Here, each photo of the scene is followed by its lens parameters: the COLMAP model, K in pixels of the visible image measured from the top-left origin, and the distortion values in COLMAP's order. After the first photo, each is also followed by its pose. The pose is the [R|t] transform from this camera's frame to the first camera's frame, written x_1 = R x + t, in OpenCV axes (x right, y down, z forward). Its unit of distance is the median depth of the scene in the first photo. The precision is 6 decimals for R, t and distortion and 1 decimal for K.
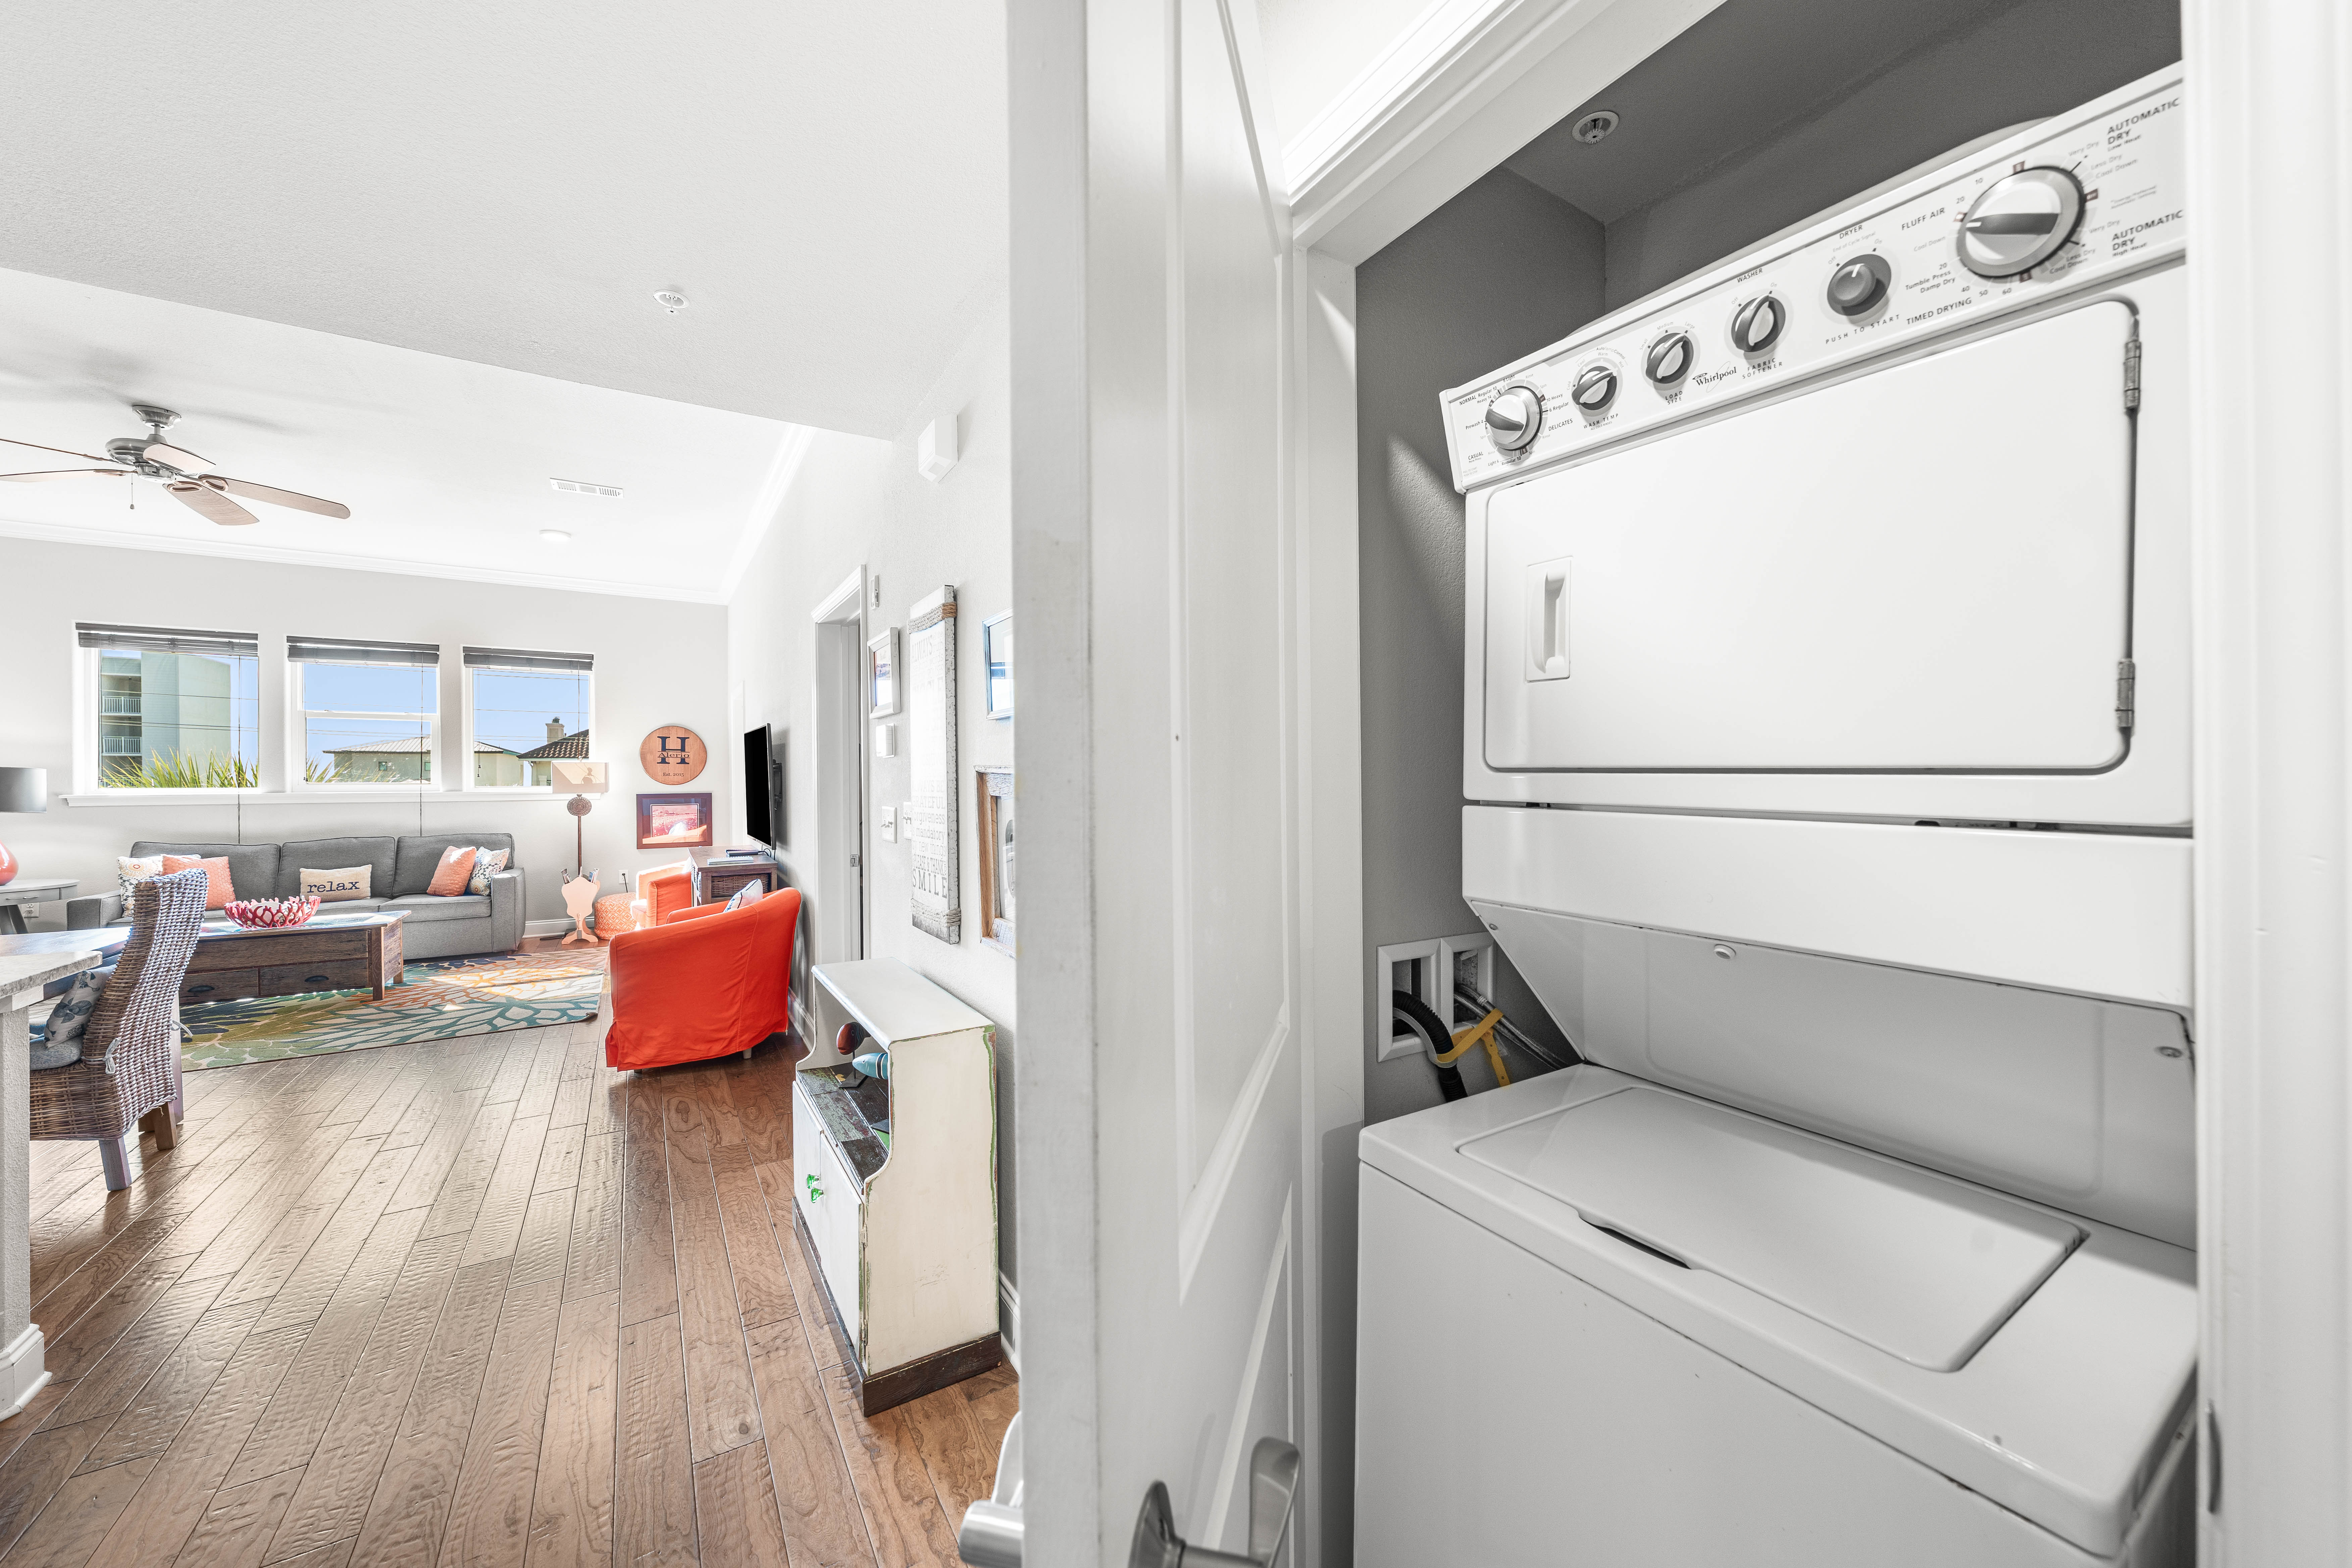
lens RADIAL K [[864.5, 0, 1182.2], [0, 864.5, 782.5], [0, 0, 1]] dist [-0.001149, 0.000080]
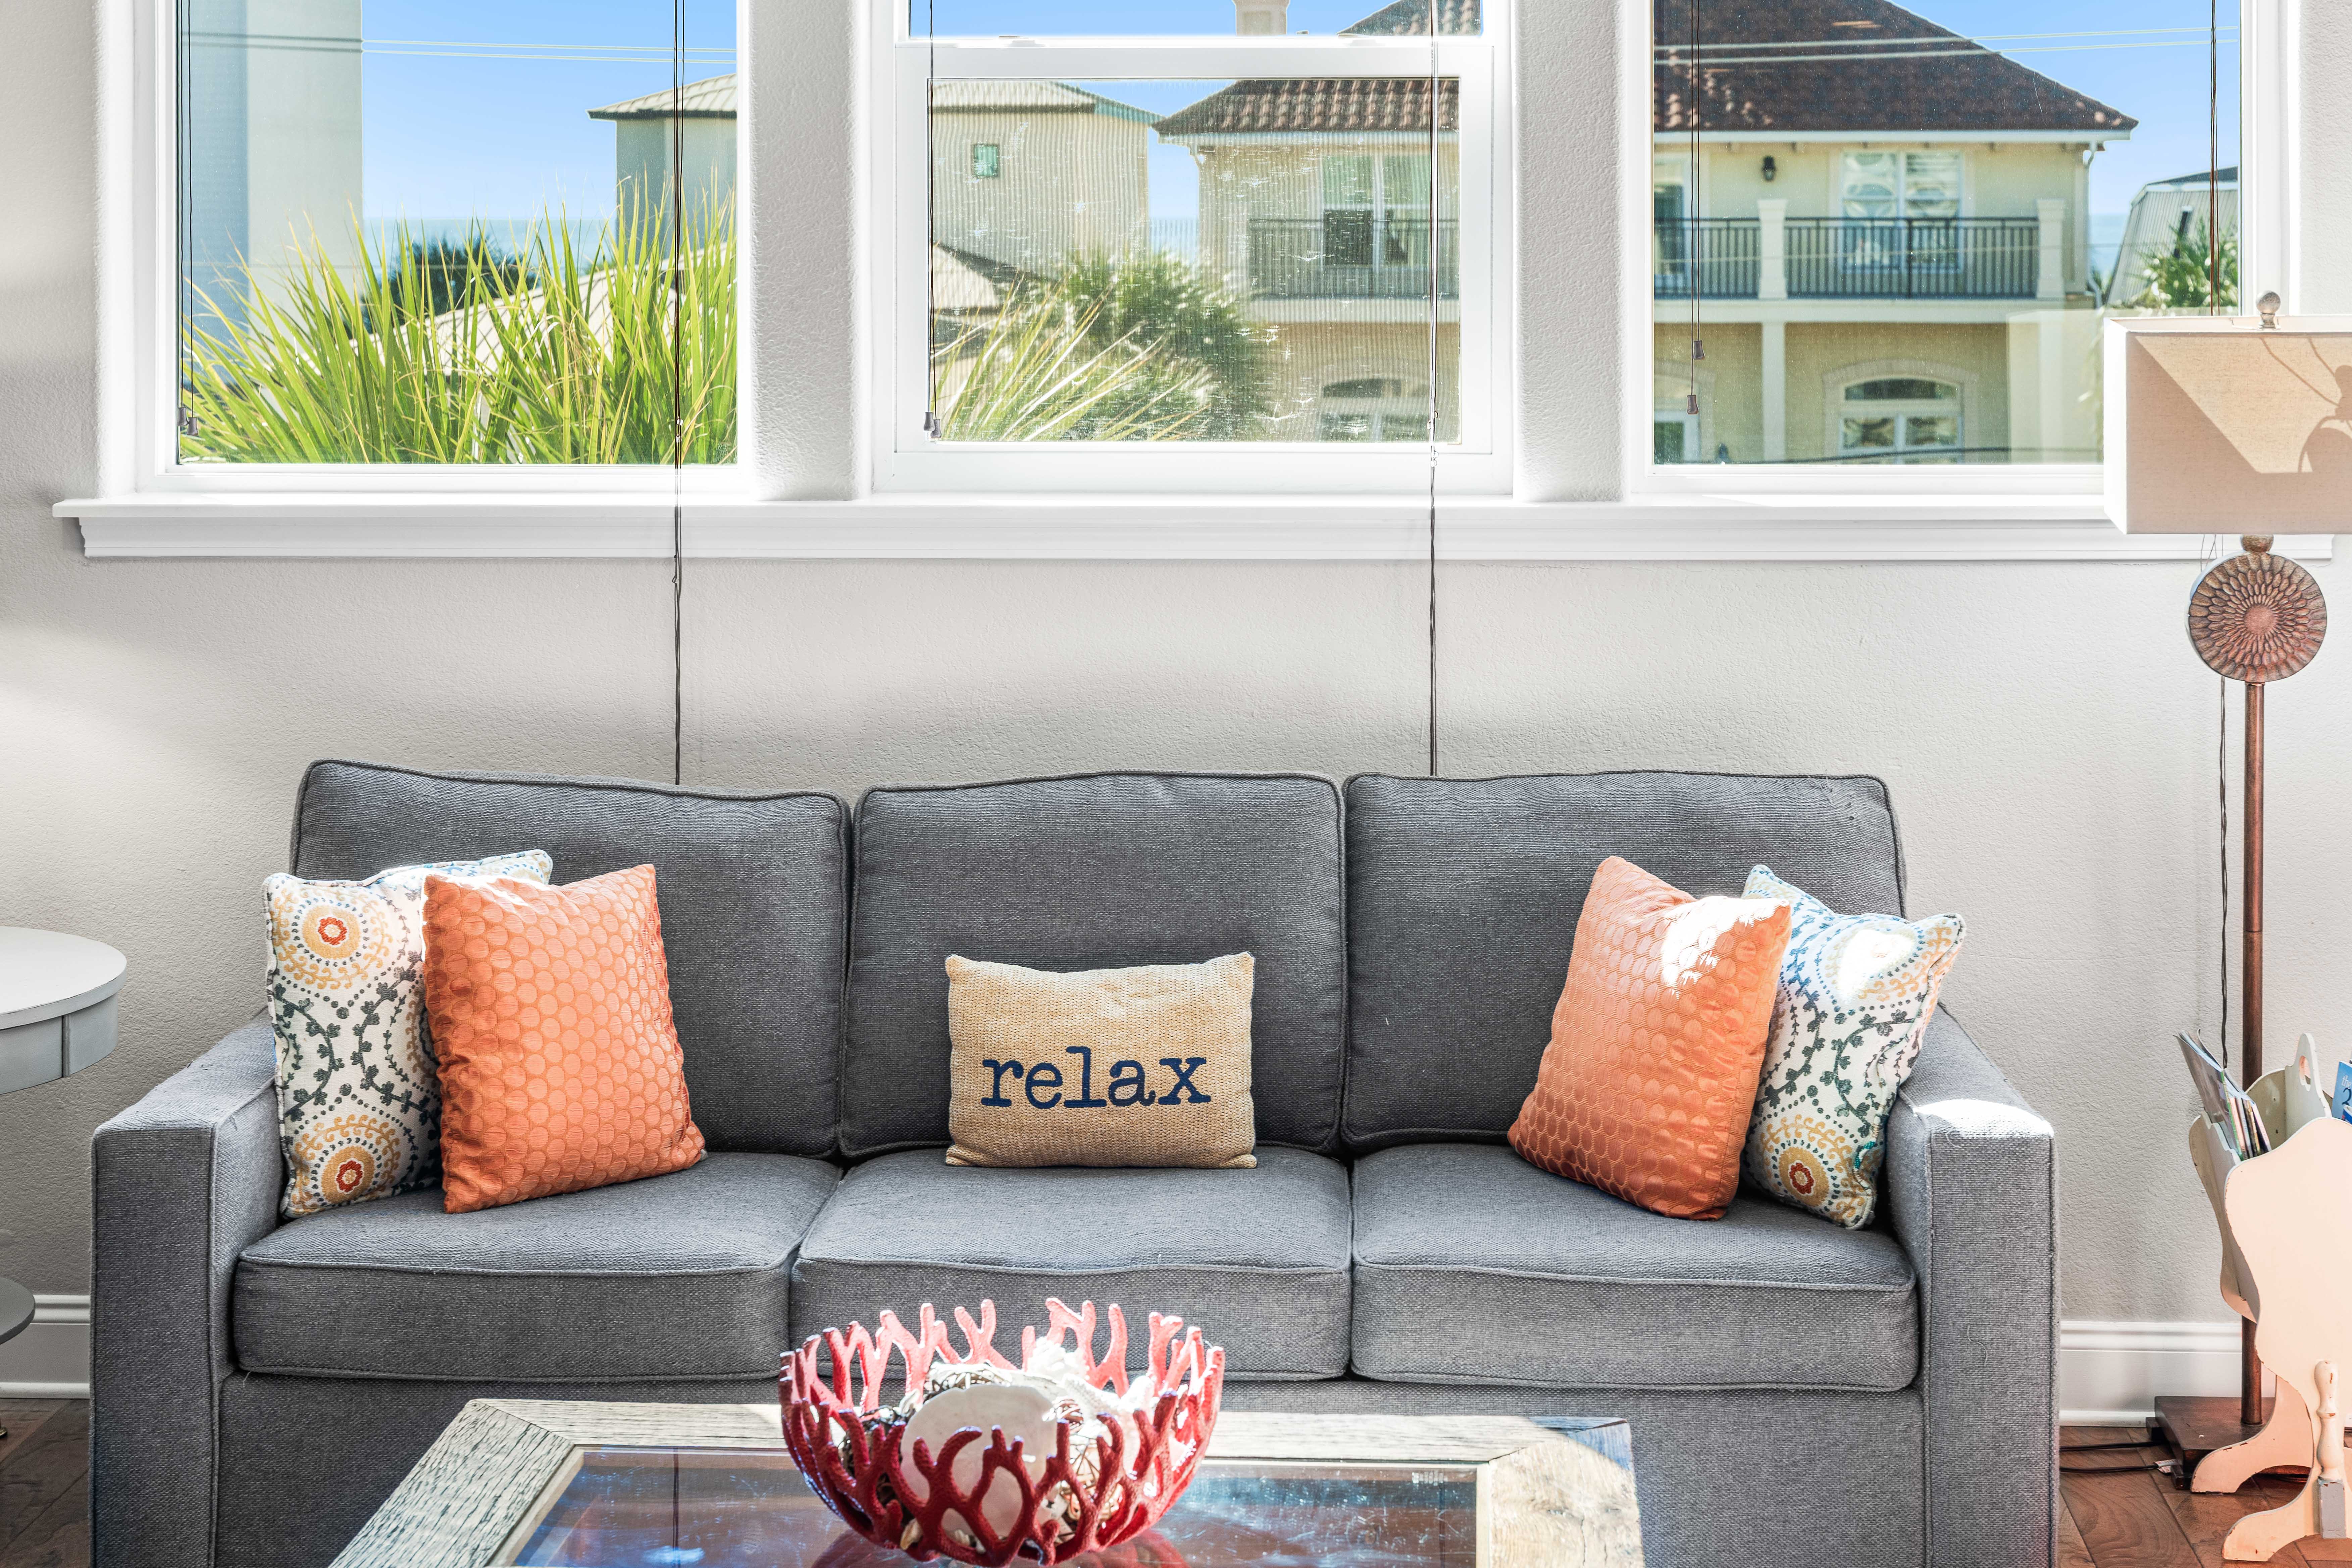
lens RADIAL K [[3987.1, 0, 1175.9], [0, 3987.1, 771.2], [0, 0, 1]] dist [0.012353, 0.000000]
pose [[0.807717, 0.084572, -0.583474, -0.542890], [-0.002933, 0.990222, 0.139467, -0.050181], [0.589564, -0.110939, 0.800067, 0.408994]]
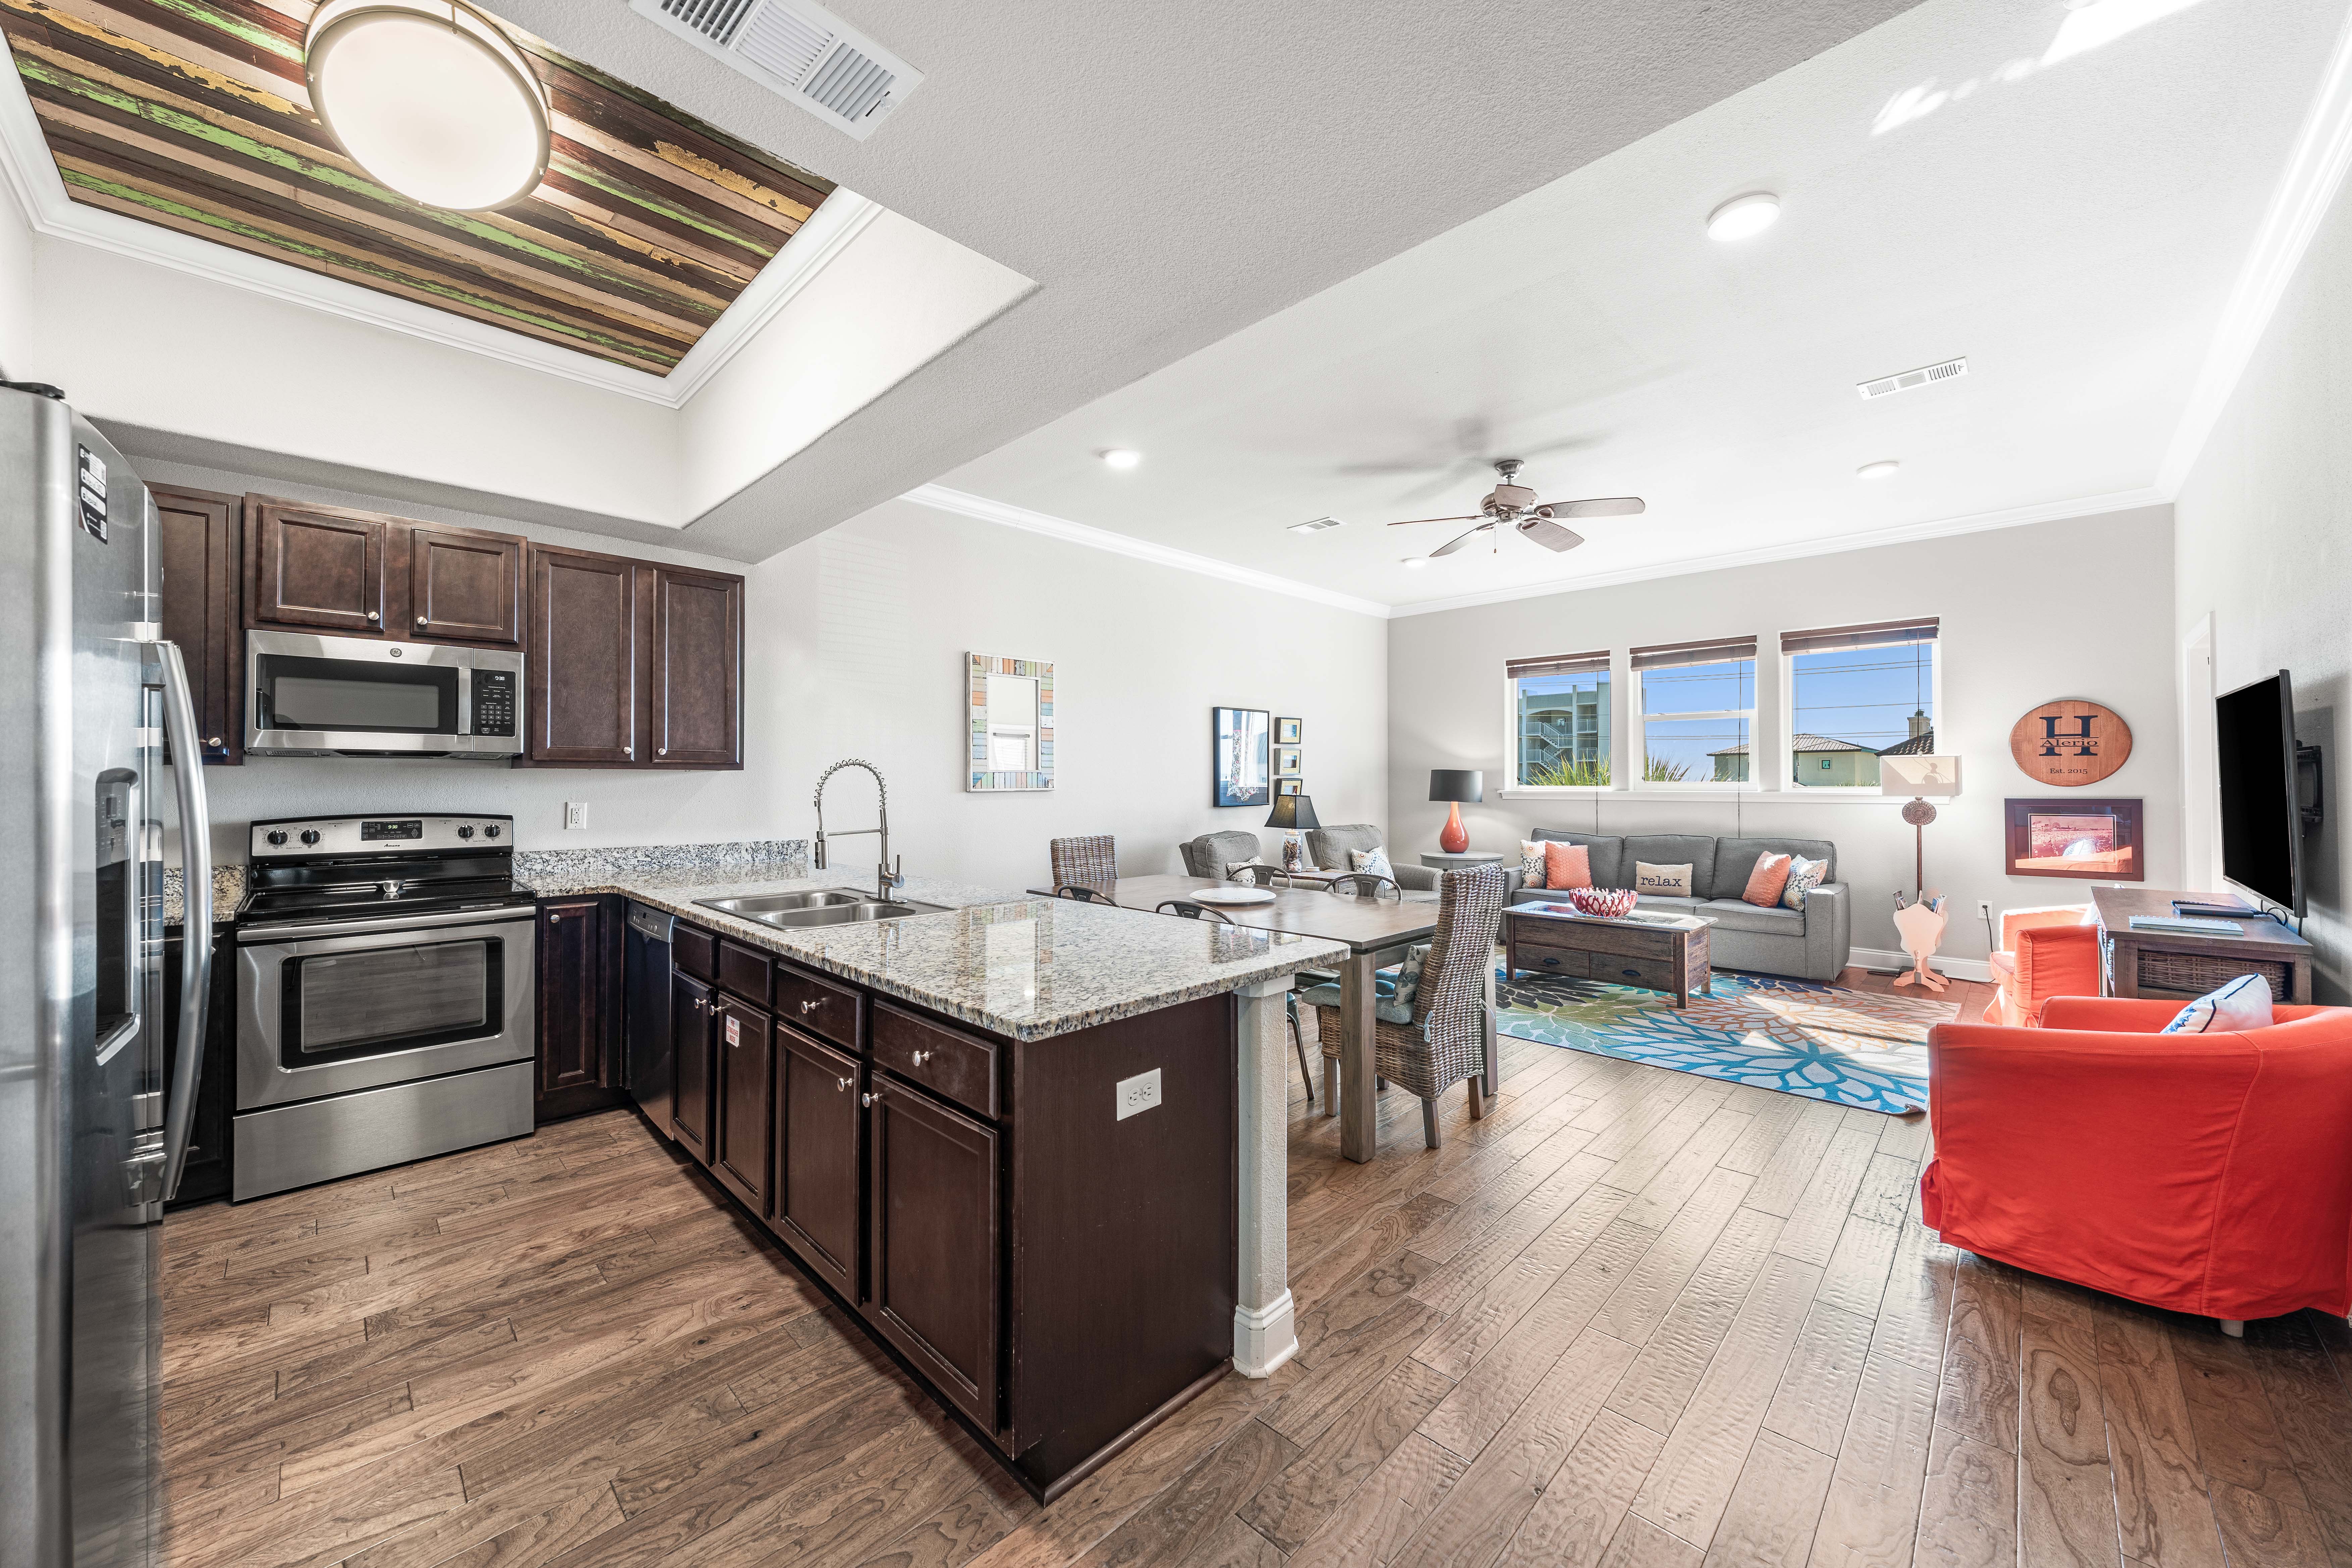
lens RADIAL K [[864.5, 0, 1164.4], [0, 864.5, 773.8], [0, 0, 1]] dist [-0.001149, 0.000080]
pose [[0.220448, -0.005792, -0.975381, -0.102089], [-0.002814, 0.999974, -0.006574, -0.001066], [0.975395, 0.004194, 0.220426, 0.194242]]
